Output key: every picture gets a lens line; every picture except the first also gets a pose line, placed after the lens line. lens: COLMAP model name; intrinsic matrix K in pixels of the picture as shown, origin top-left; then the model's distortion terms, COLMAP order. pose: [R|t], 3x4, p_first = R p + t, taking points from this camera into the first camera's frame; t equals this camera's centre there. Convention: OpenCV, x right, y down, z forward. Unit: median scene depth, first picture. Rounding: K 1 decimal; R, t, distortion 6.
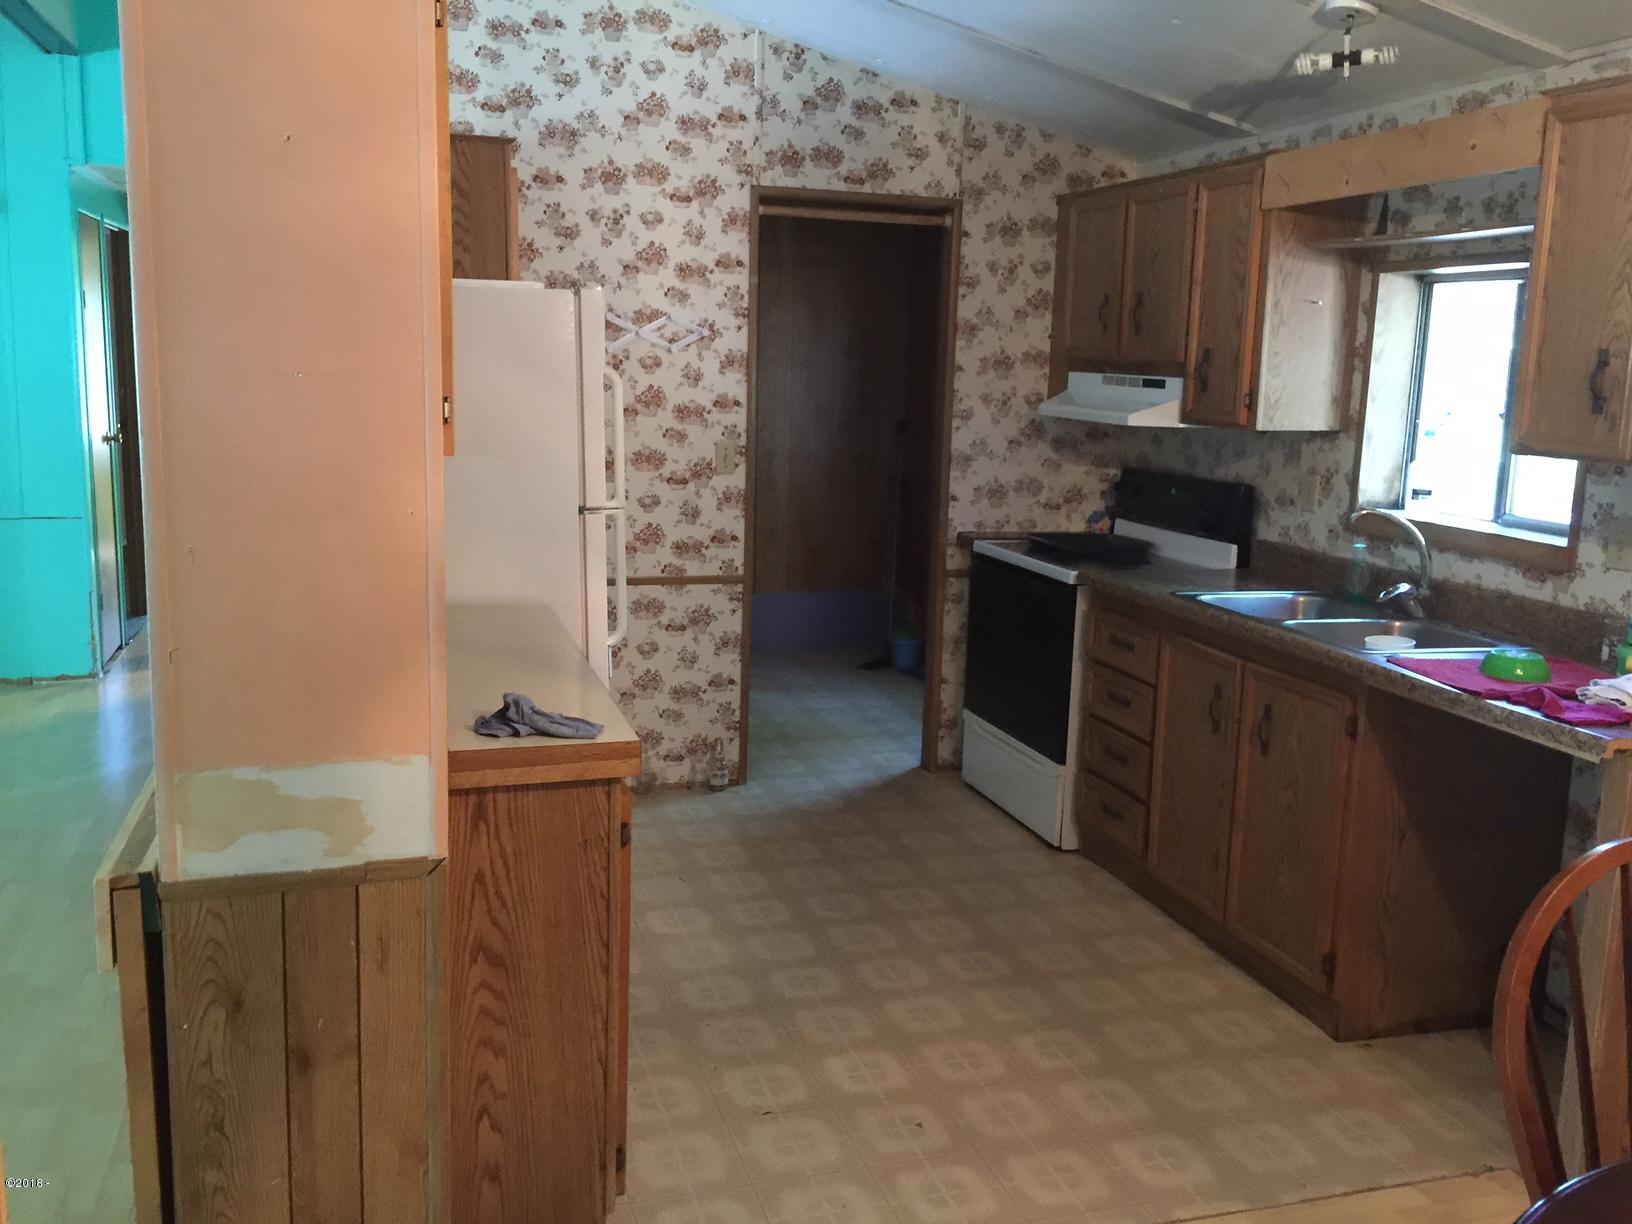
lens RADIAL K [[1408.7, 0, 823.7], [0, 1408.7, 615.1], [0, 0, 1]] dist [0.078493, -0.108233]
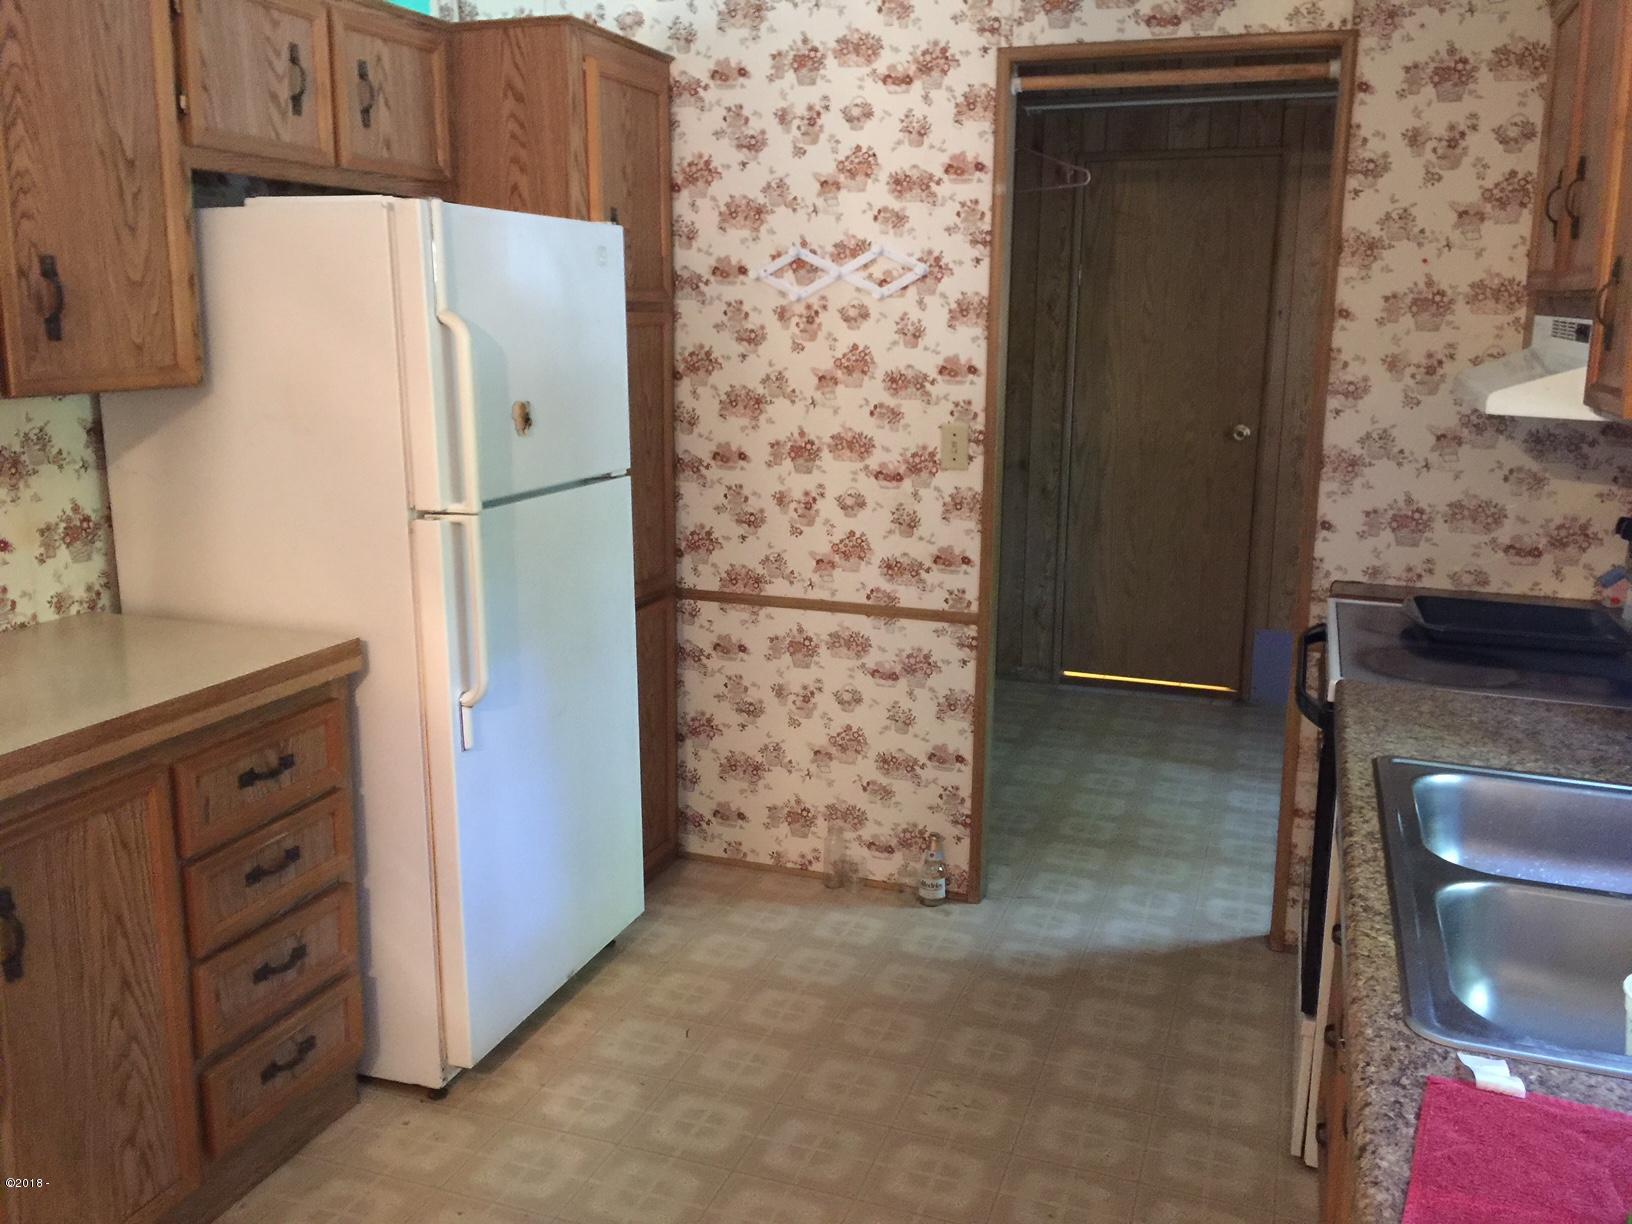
lens RADIAL K [[1408.7, 0, 807.8], [0, 1408.7, 609.6], [0, 0, 1]] dist [0.078493, -0.108233]
pose [[0.793694, 0.107060, -0.598823, 0.302198], [-0.097719, 0.994046, 0.048200, -0.056765], [0.600418, 0.020260, 0.799430, 0.387476]]
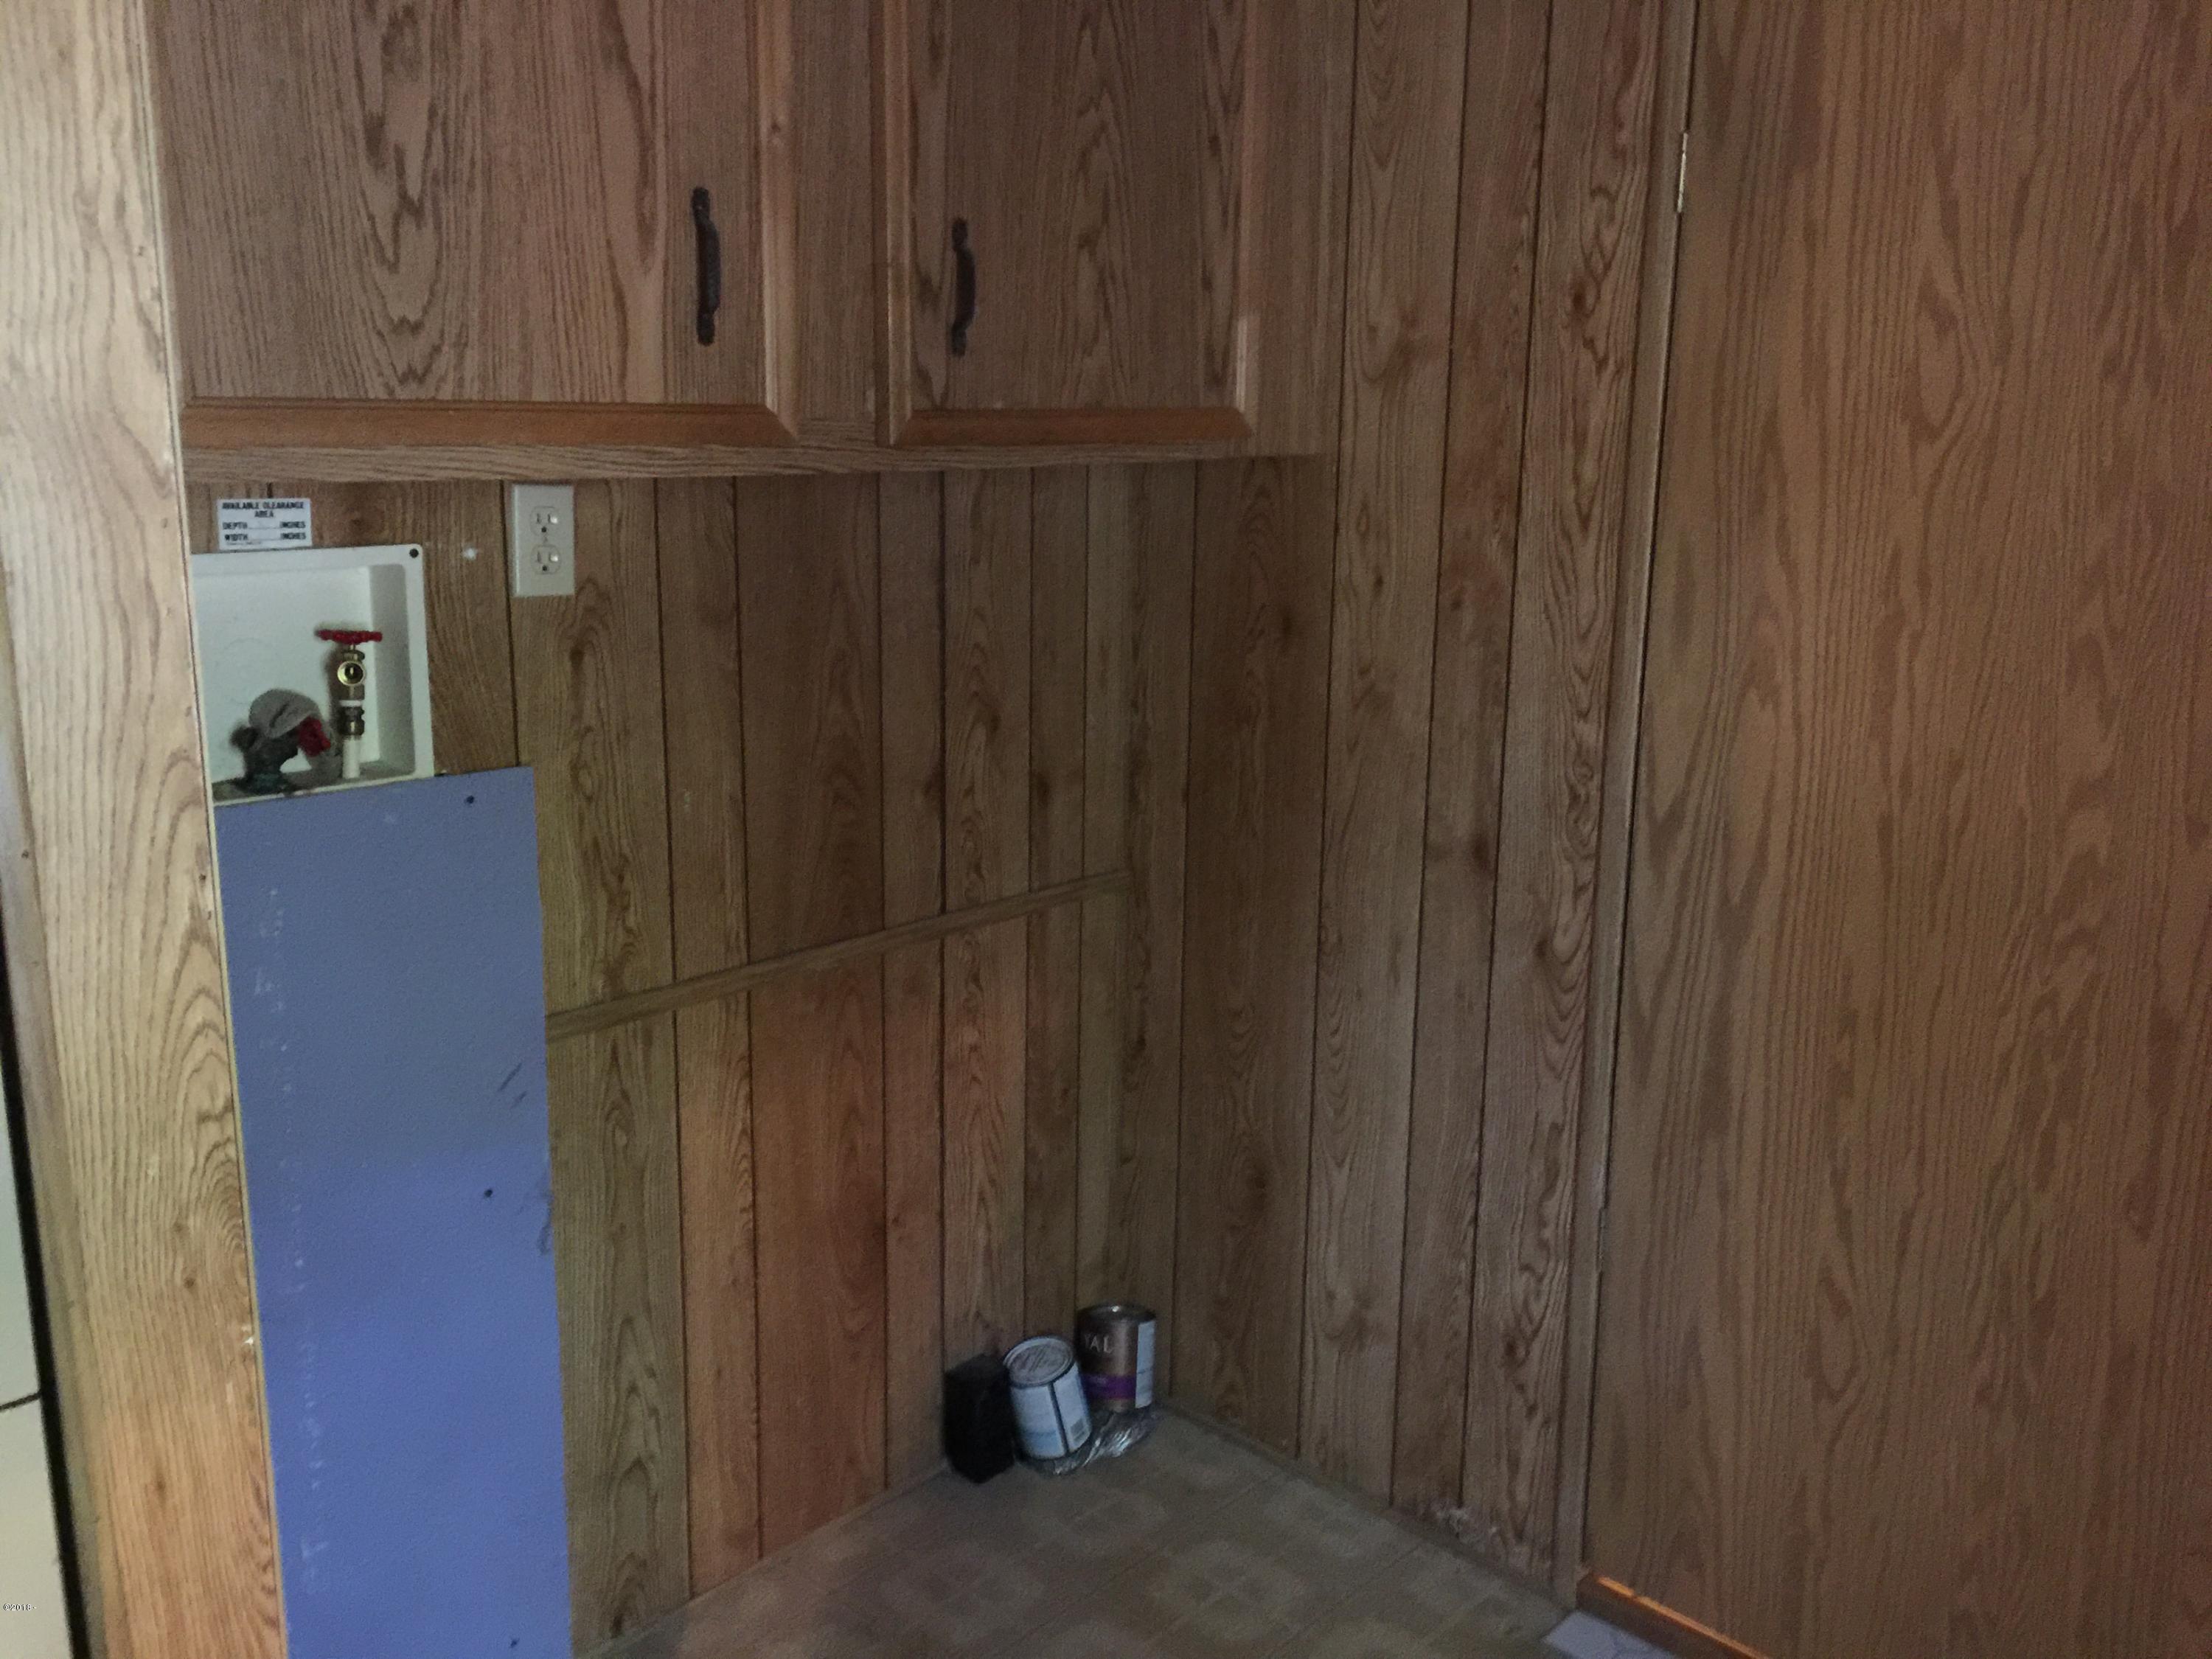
lens RADIAL K [[1909.3, 0, 1102.5], [0, 1909.3, 812.0], [0, 0, 1]] dist [0.078493, -0.108233]
pose [[0.551329, 0.165014, -0.817806, 0.156880], [-0.145827, 0.984215, 0.100281, -0.129225], [0.821445, 0.063970, 0.566689, 0.801357]]
